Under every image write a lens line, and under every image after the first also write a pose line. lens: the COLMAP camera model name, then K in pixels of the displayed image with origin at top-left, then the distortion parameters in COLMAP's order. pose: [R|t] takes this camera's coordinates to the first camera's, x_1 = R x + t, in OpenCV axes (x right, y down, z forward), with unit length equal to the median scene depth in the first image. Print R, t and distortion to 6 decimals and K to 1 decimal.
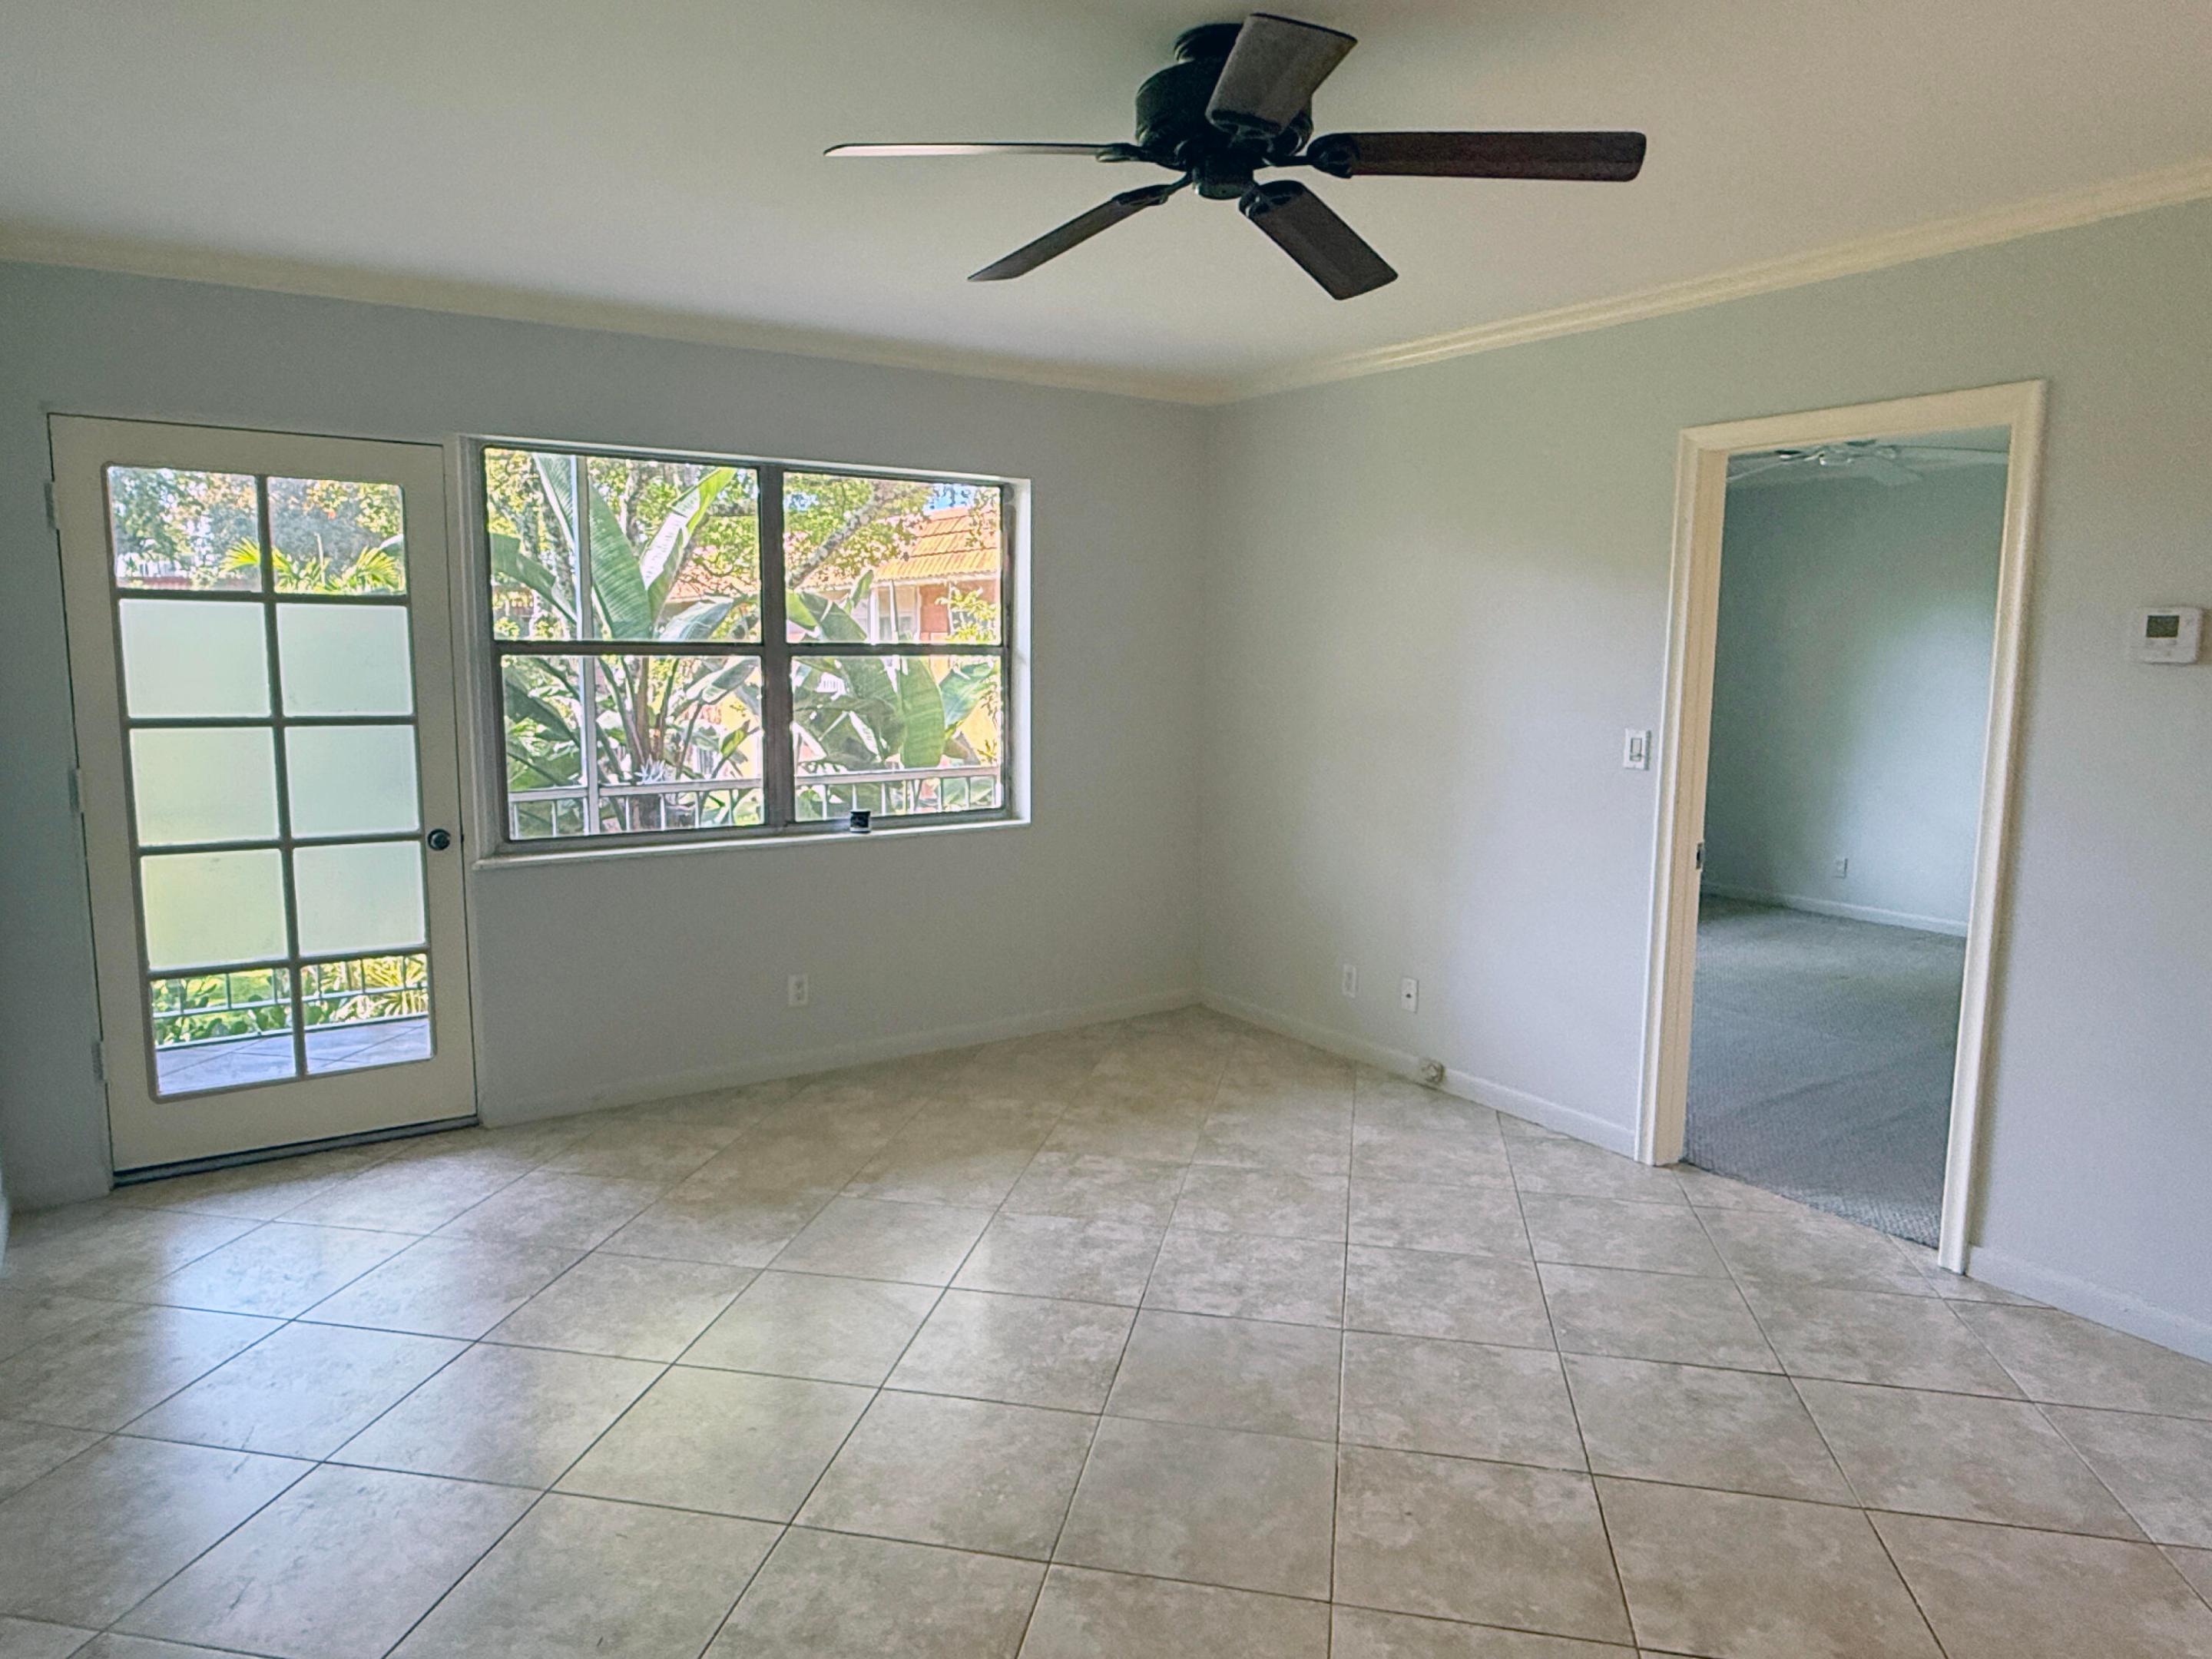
lens RADIAL K [[1410.2, 0, 1087.8], [0, 1410.2, 827.8], [0, 0, 1]] dist [0.005260, -0.000940]
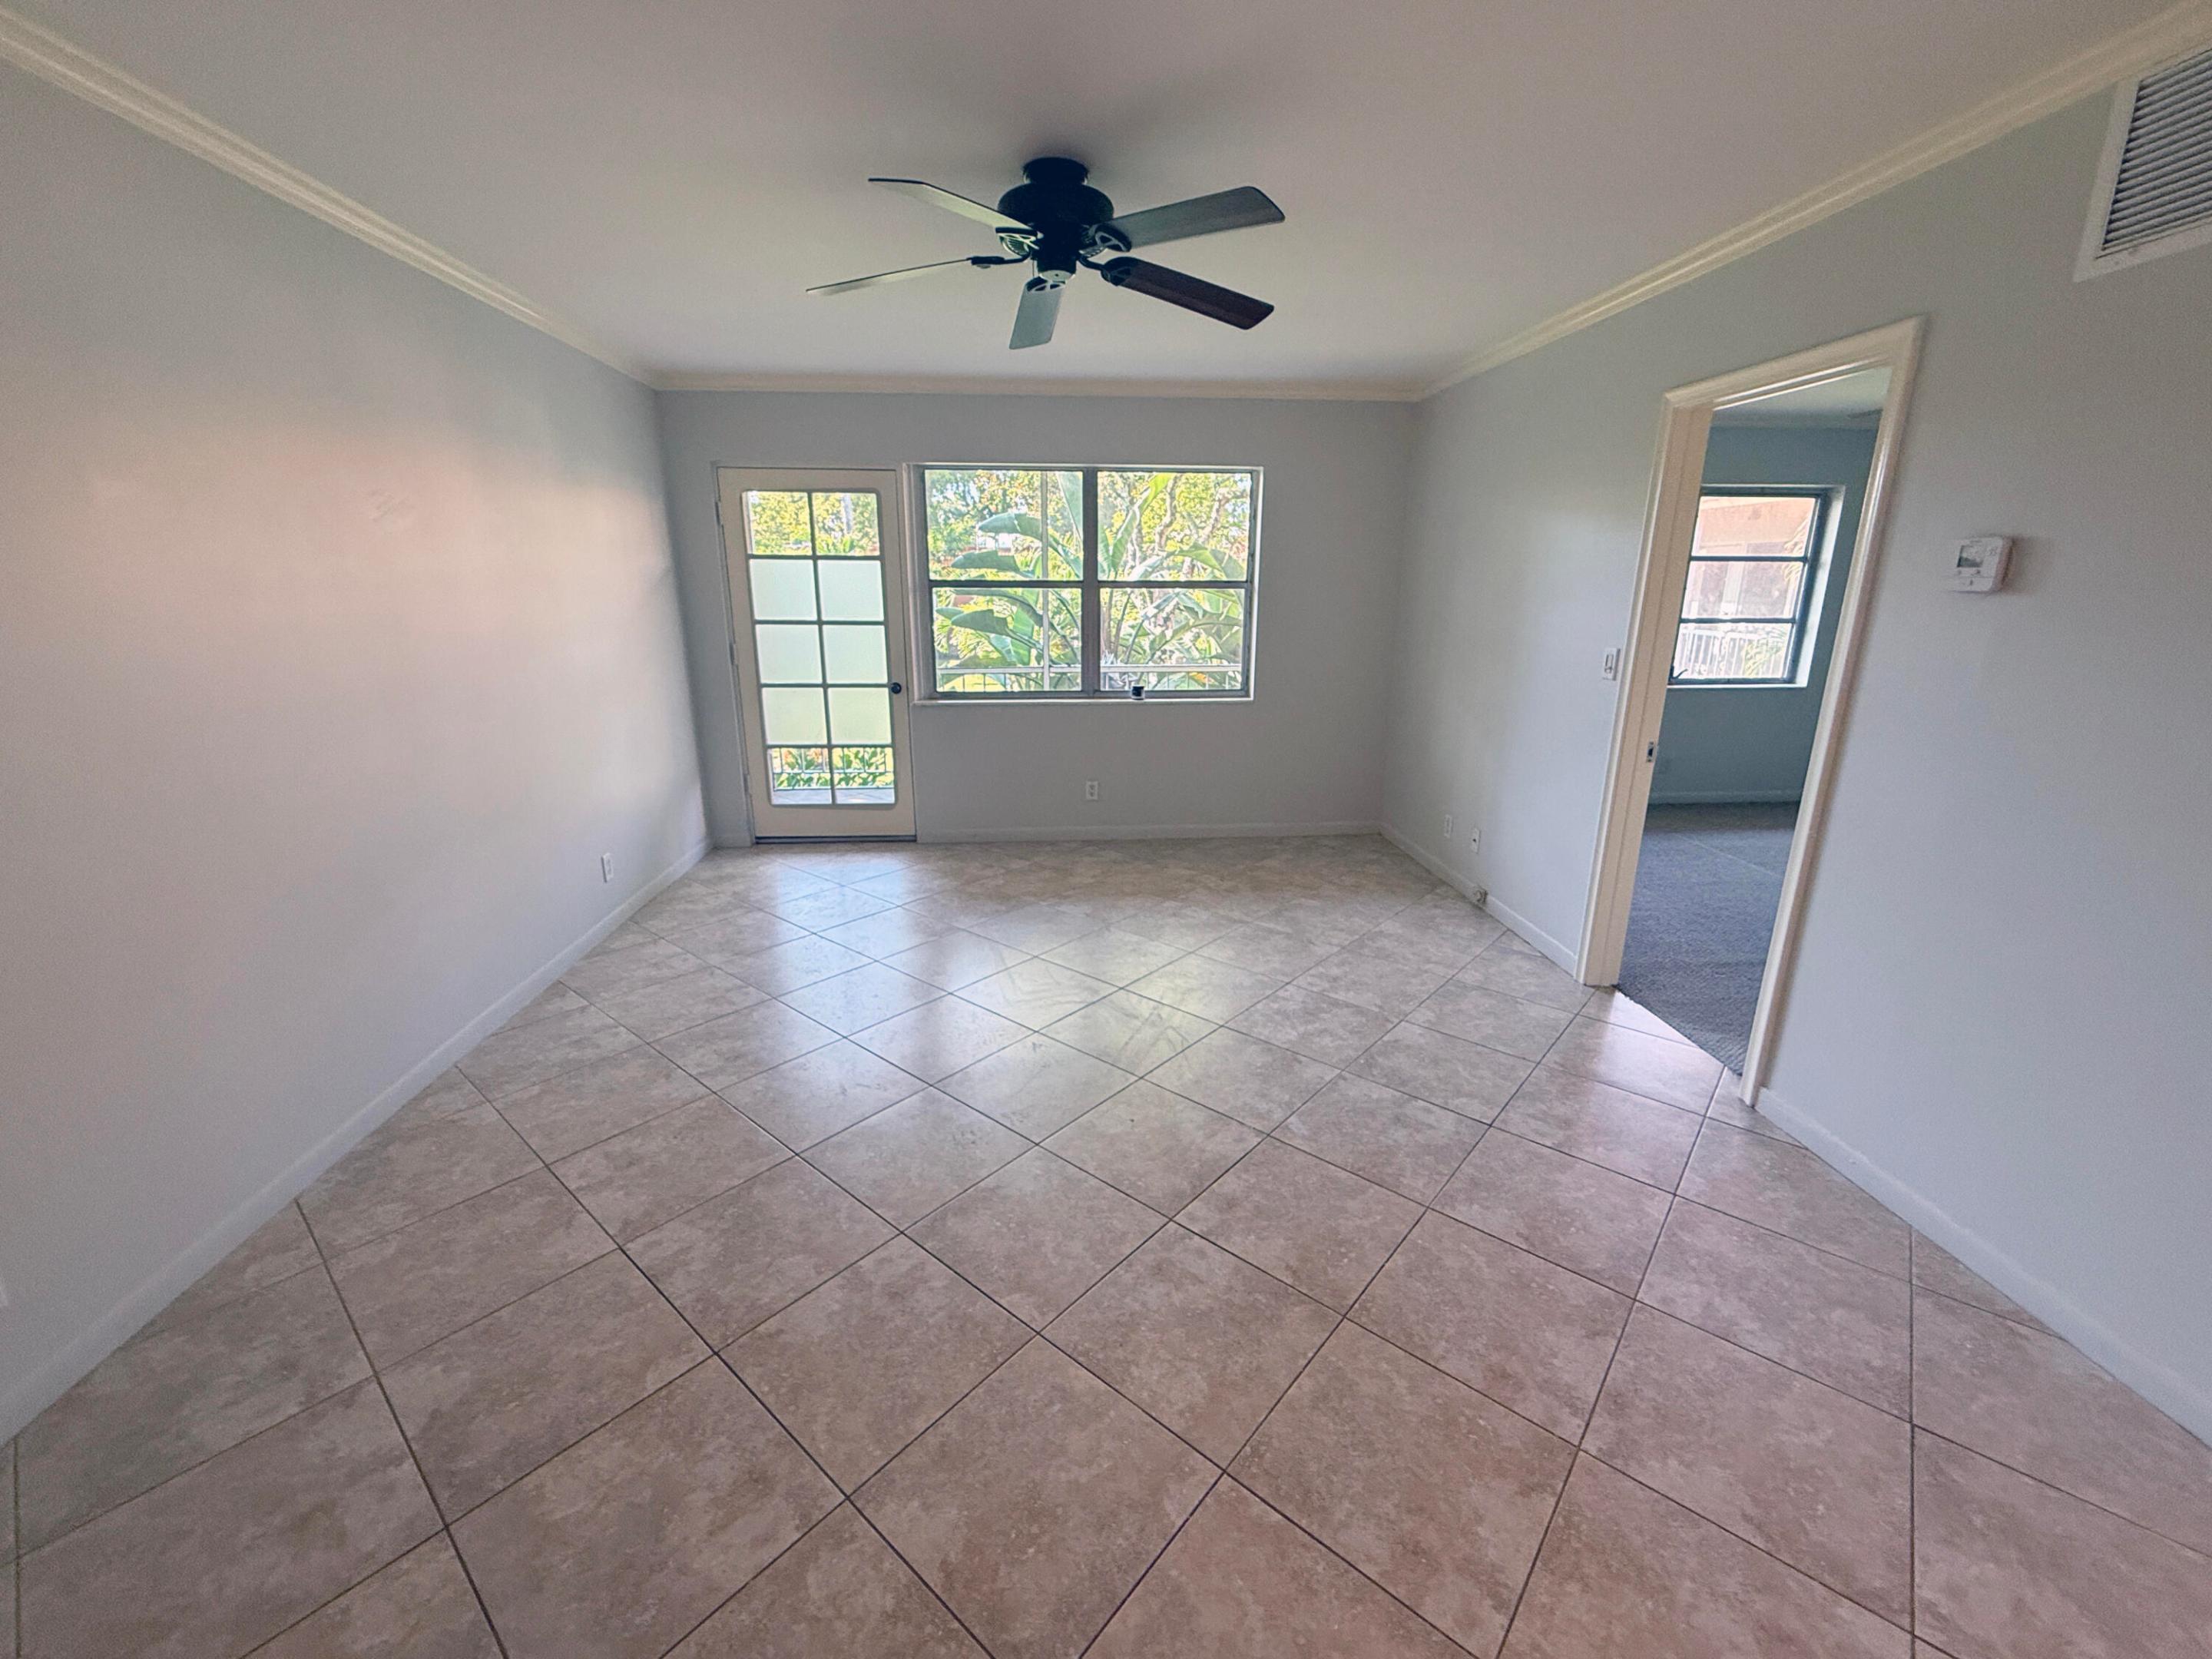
lens RADIAL K [[909.7, 0, 1104.3], [0, 909.7, 833.3], [0, 0, 1]] dist [0.000030, 0.000280]
pose [[0.873528, 0.125804, -0.470237, 0.388741], [-0.059339, 0.986342, 0.153648, -0.003960], [0.483144, -0.106312, 0.869062, 0.058053]]
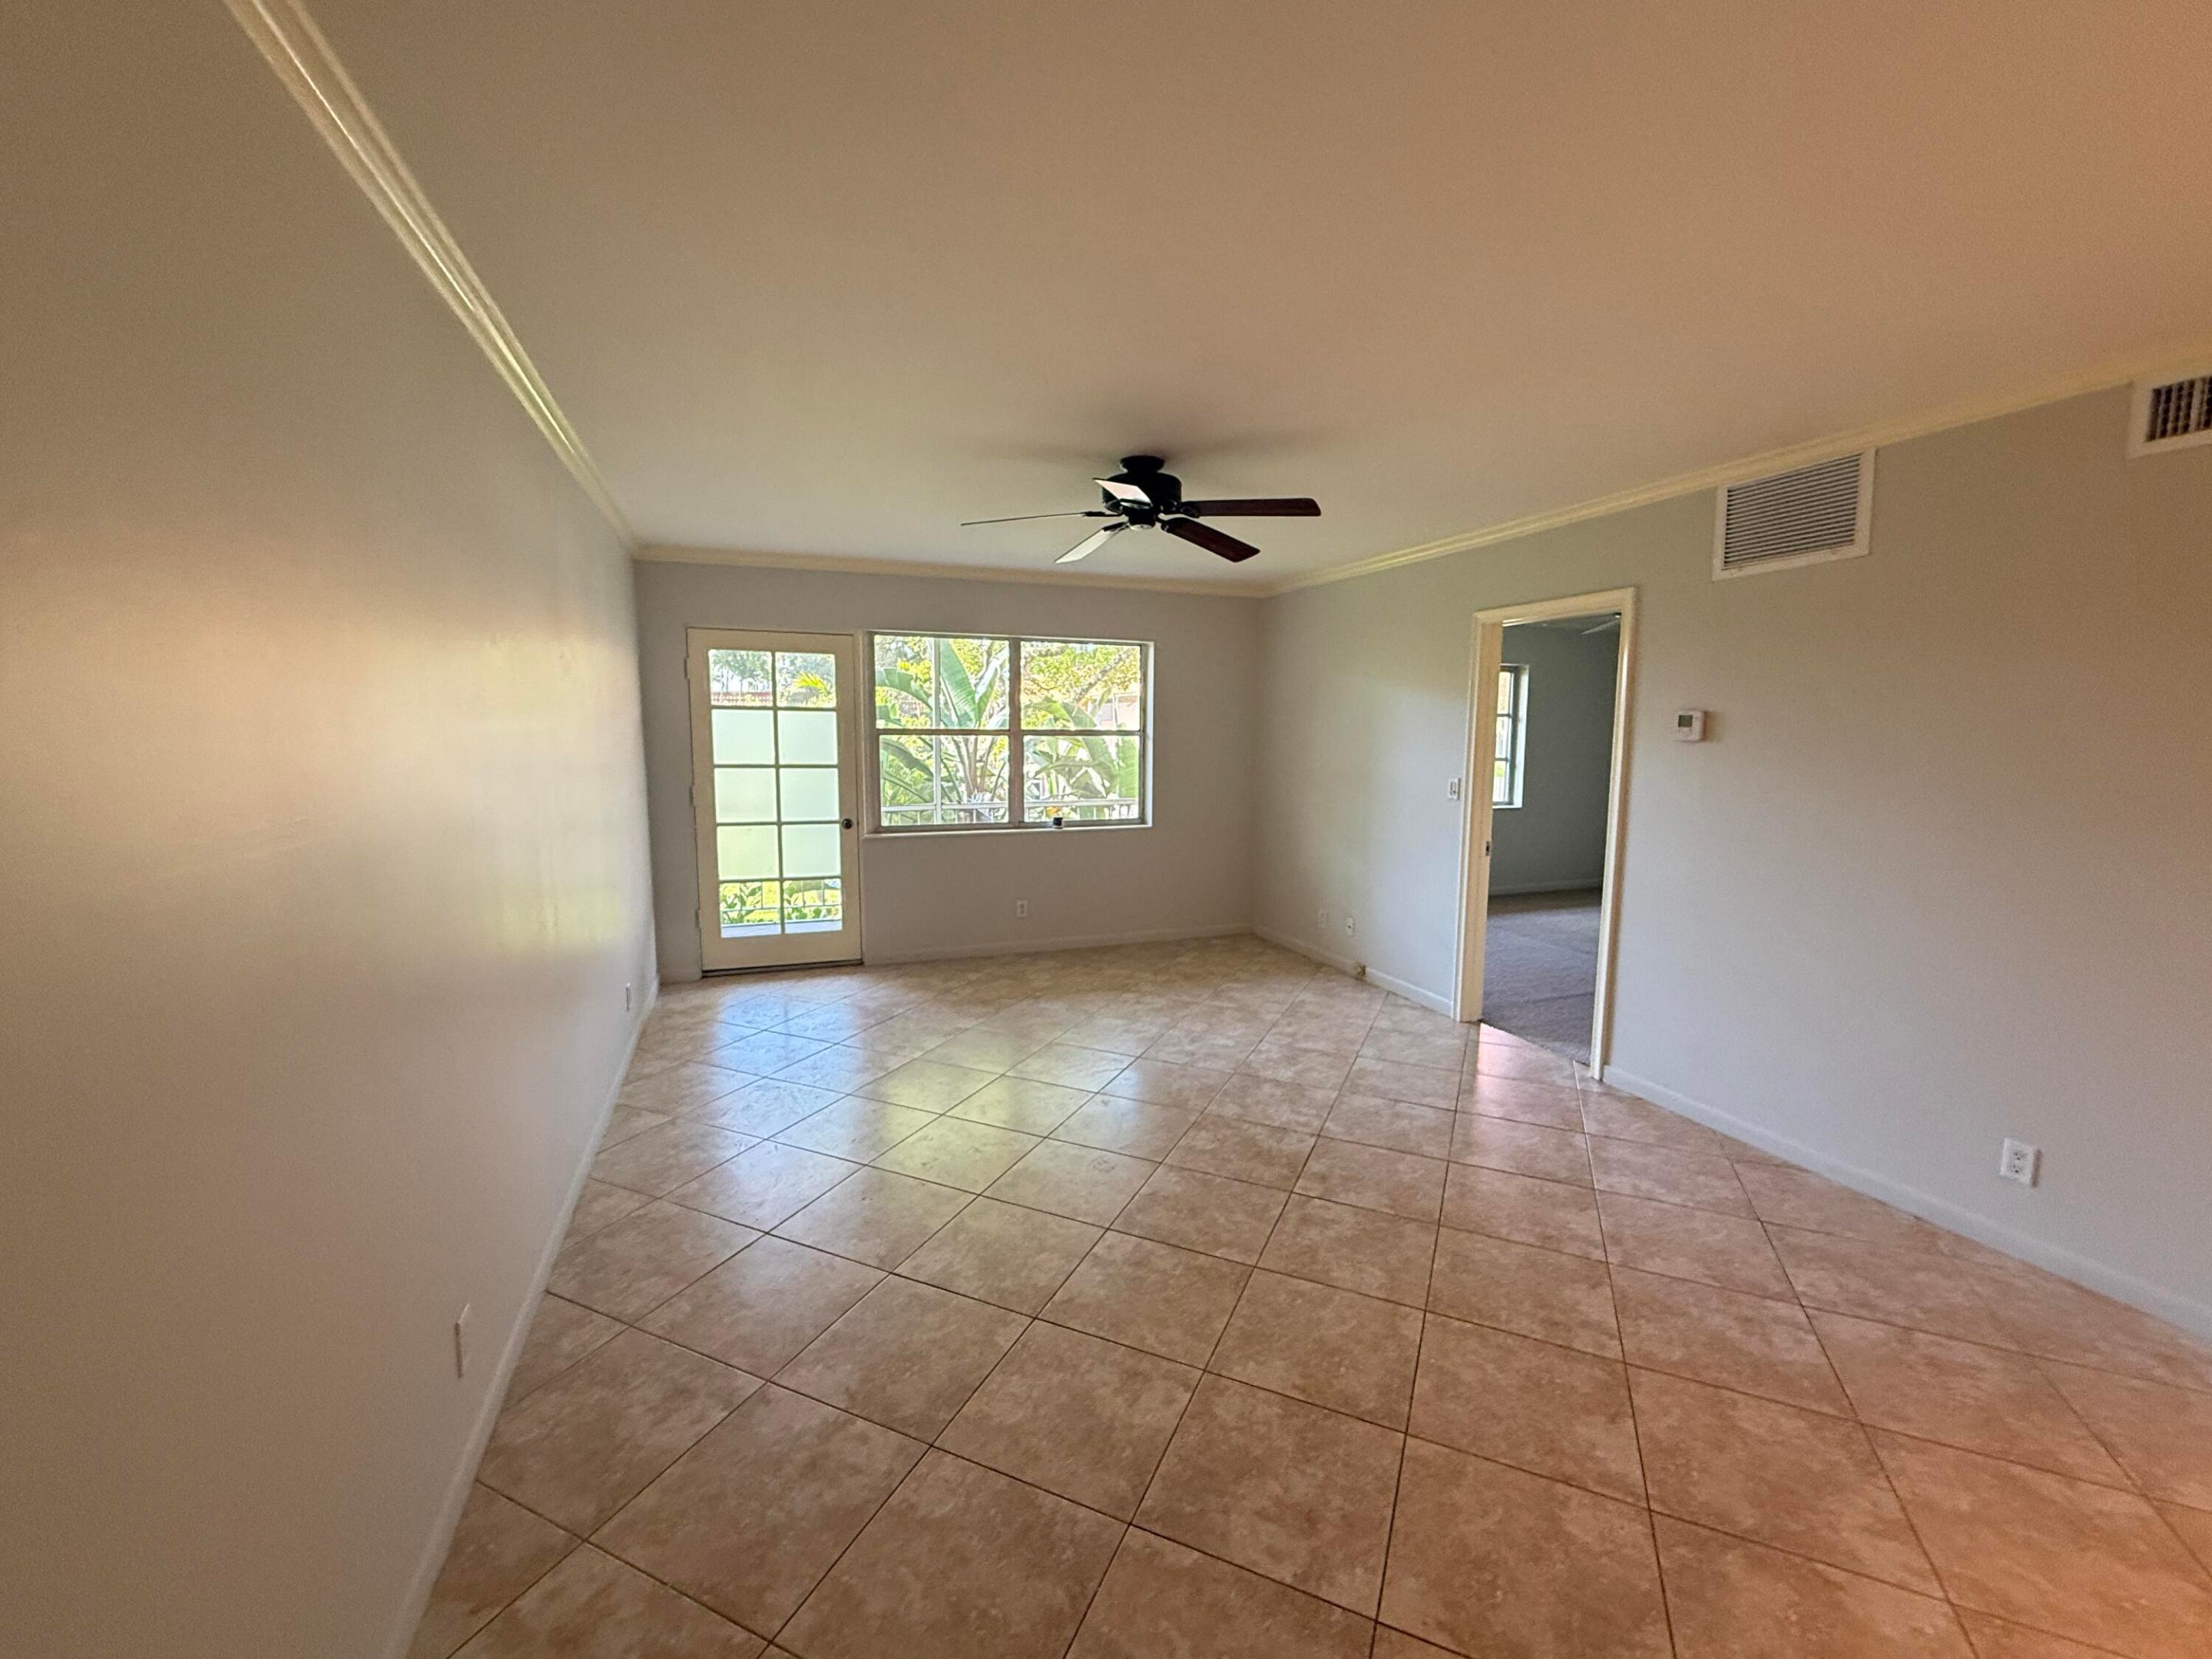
lens RADIAL K [[909.7, 0, 1104.3], [0, 909.7, 833.3], [0, 0, 1]] dist [0.000030, 0.000280]
pose [[0.975331, 0.025124, -0.219314, 0.206521], [-0.028461, 0.999522, -0.012067, 0.027821], [0.218906, 0.018011, 0.975580, -0.225269]]
